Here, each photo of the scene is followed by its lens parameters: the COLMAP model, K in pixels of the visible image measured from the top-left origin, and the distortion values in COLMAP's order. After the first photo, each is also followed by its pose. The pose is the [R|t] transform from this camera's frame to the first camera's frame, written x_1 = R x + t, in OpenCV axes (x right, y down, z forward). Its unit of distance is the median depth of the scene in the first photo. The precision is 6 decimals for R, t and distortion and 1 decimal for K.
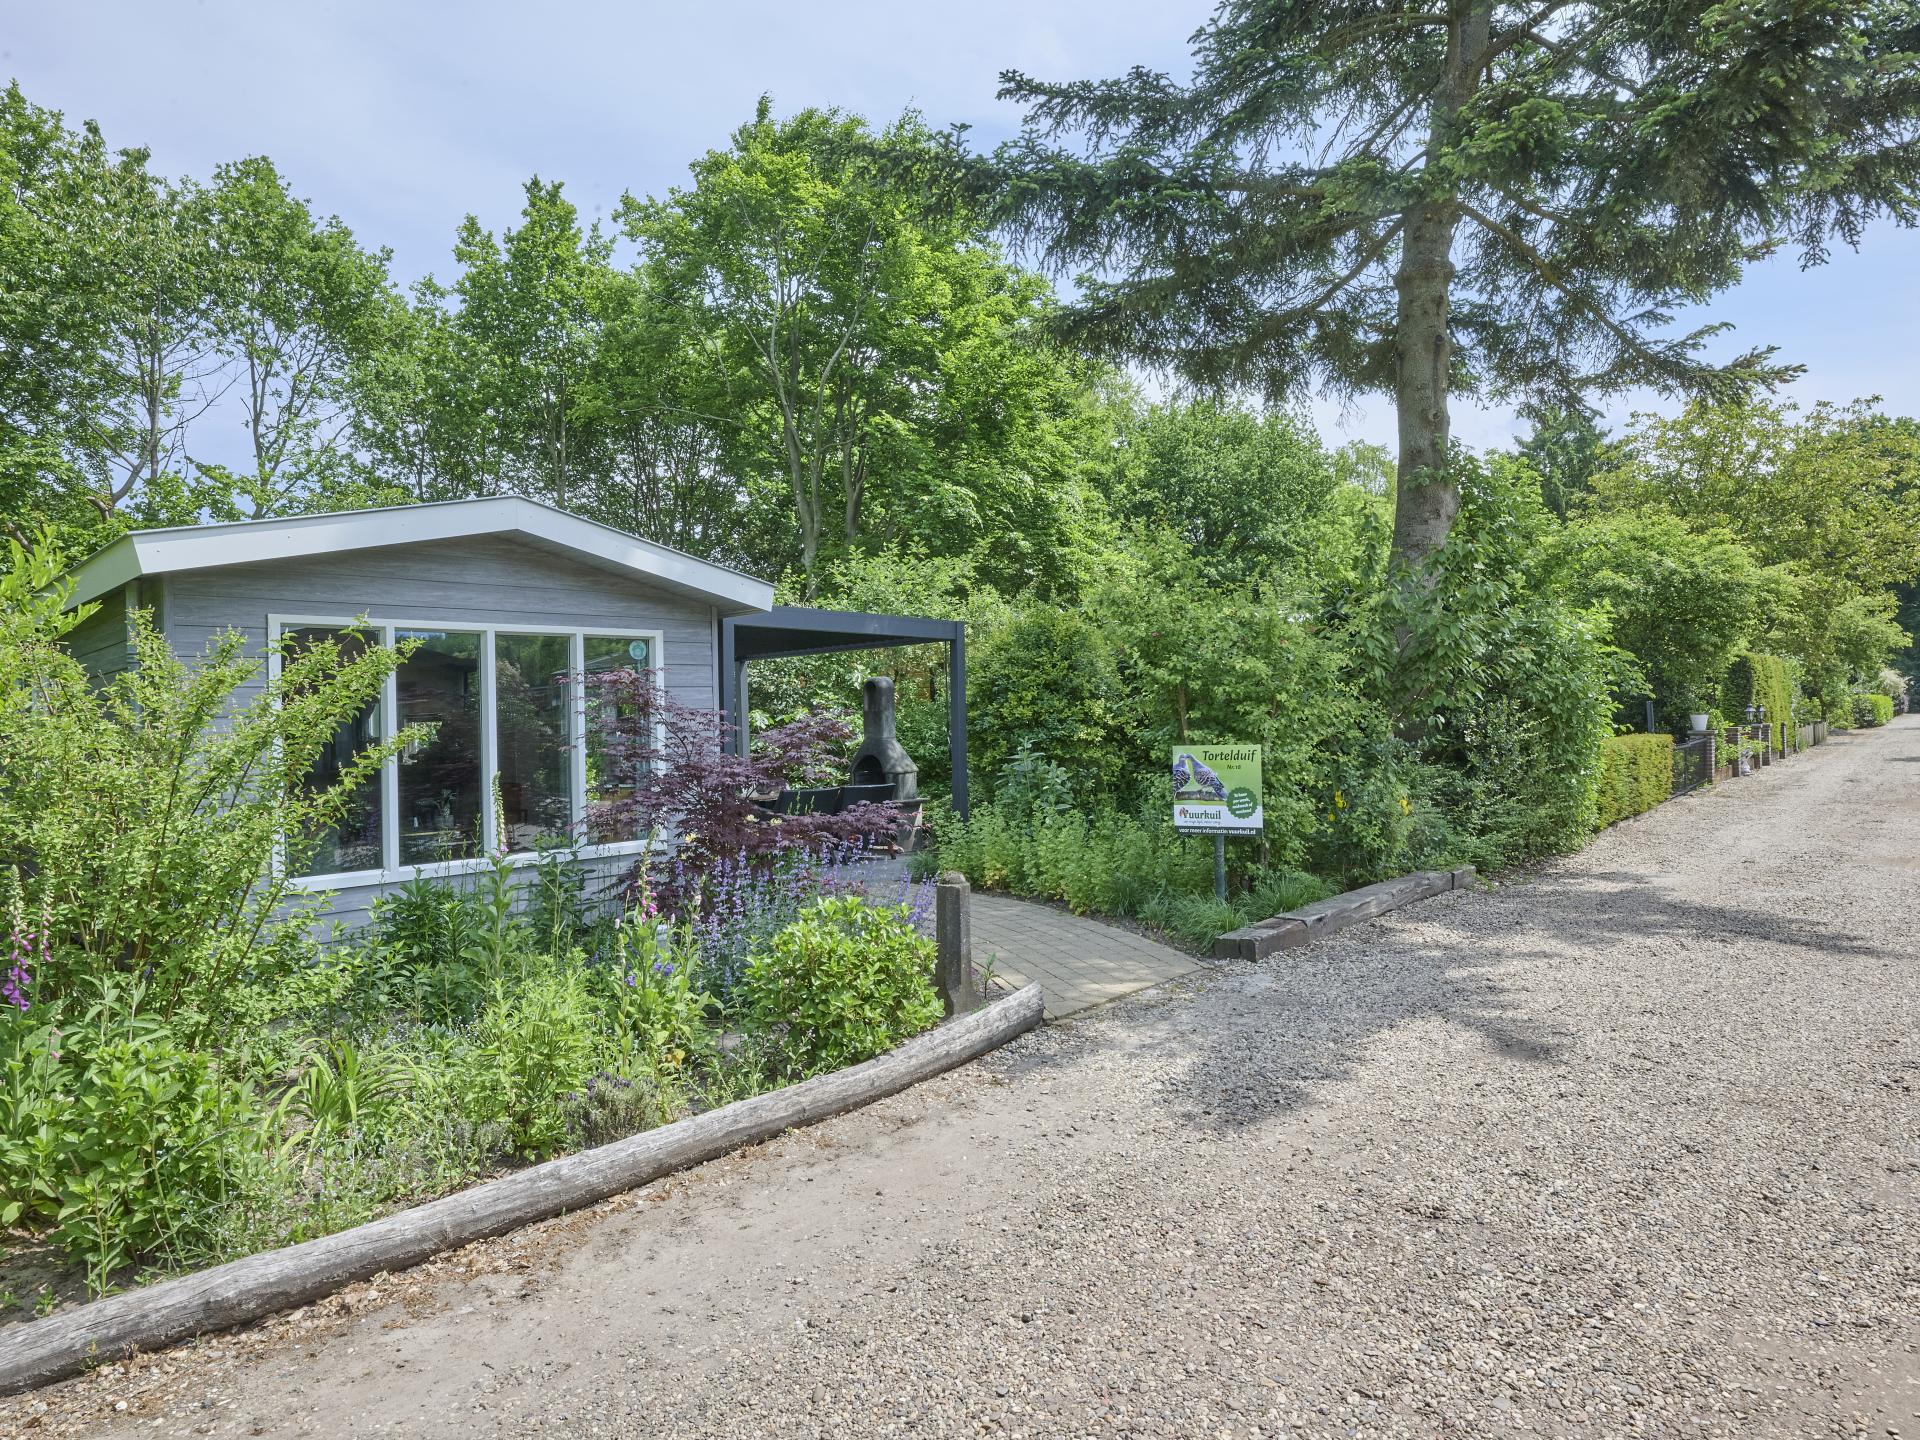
lens RADIAL K [[1099.8, 0, 944.7], [0, 1099.8, 719.2], [0, 0, 1]] dist [-0.004557, 0.001191]
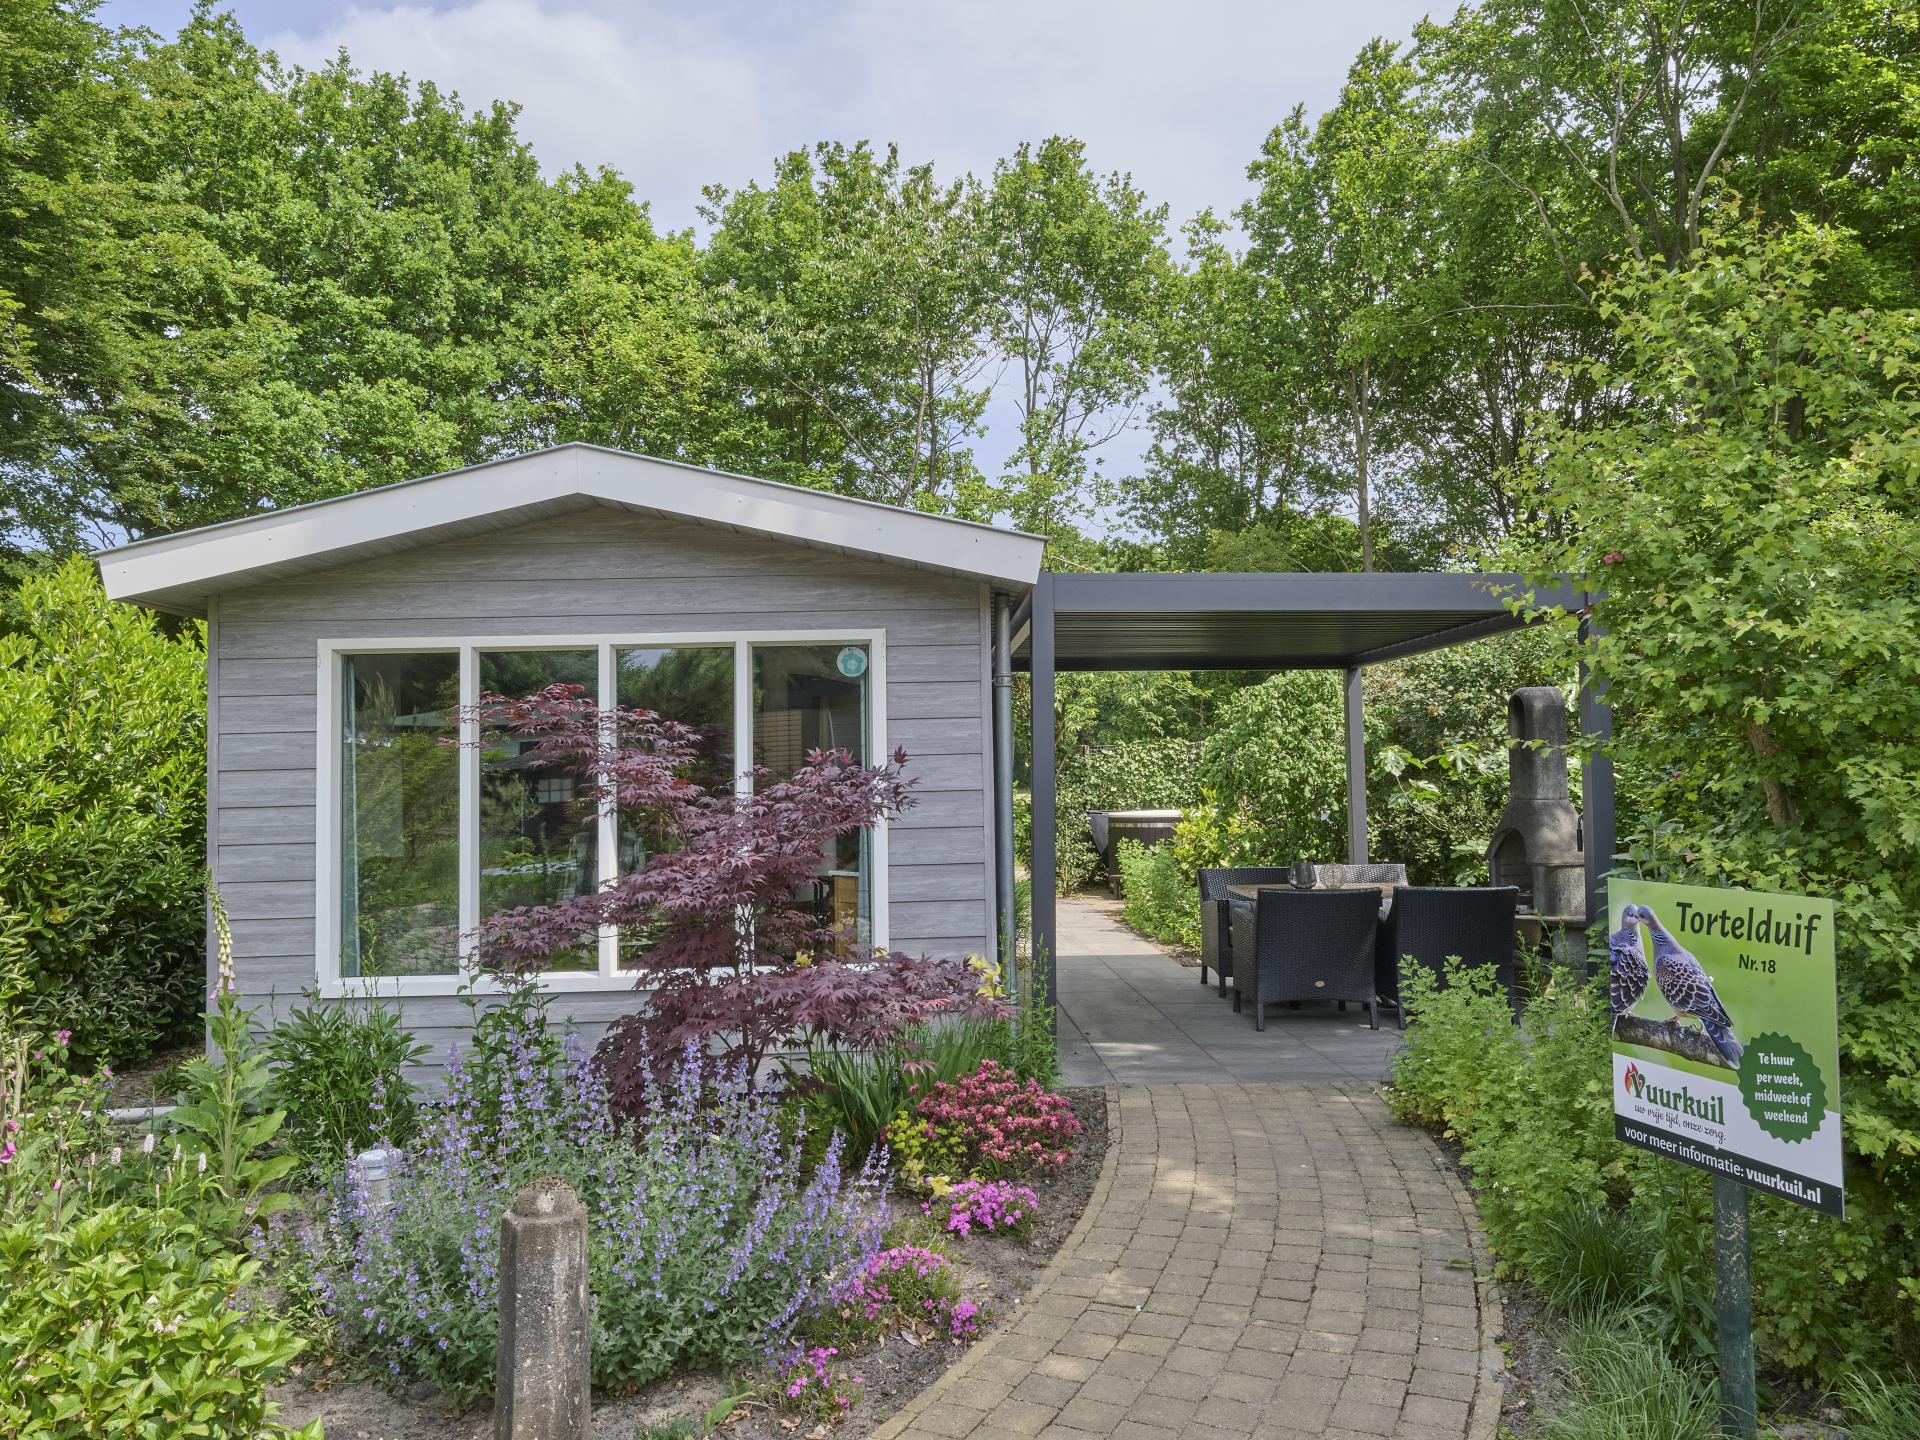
lens RADIAL K [[1365.6, 0, 955.0], [0, 1365.6, 724.2], [0, 0, 1]] dist [0.001588, -0.004273]
pose [[0.710072, -0.011755, -0.704031, 0.363395], [0.000673, 0.999872, -0.016016, -0.016598], [0.704129, 0.010899, 0.709989, 0.559805]]
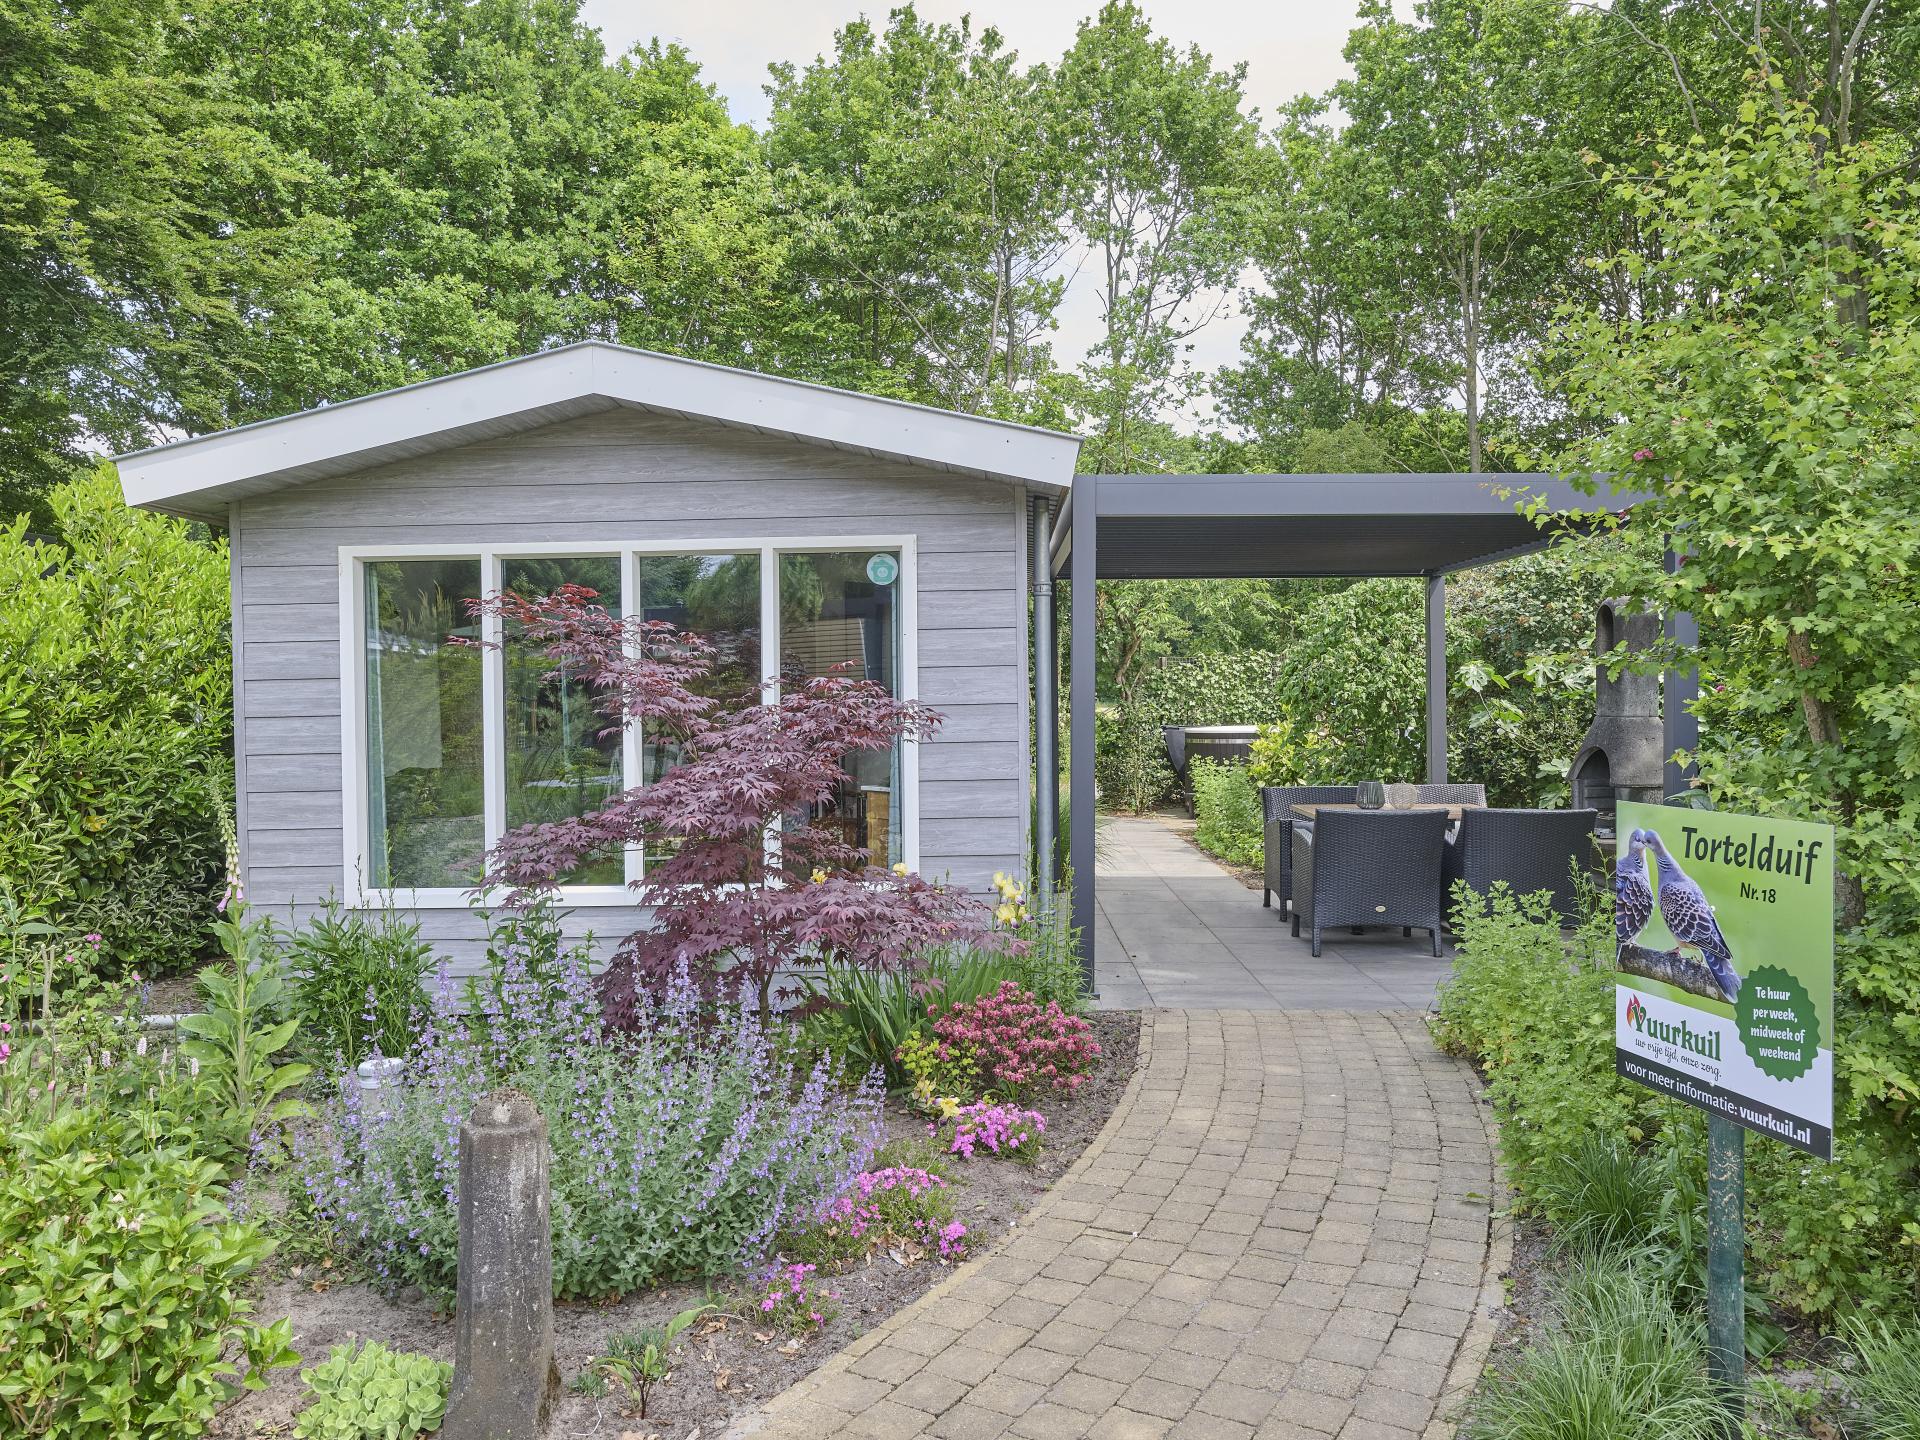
lens RADIAL K [[1424.7, 0, 960.0], [0, 1424.7, 720.0], [0, 0, 1]] dist [-0.000304, -0.005113]
pose [[0.666395, 0.034524, -0.744799, 0.389405], [-0.002589, 0.999029, 0.043992, -0.016835], [0.745595, -0.027388, 0.665837, 0.584748]]
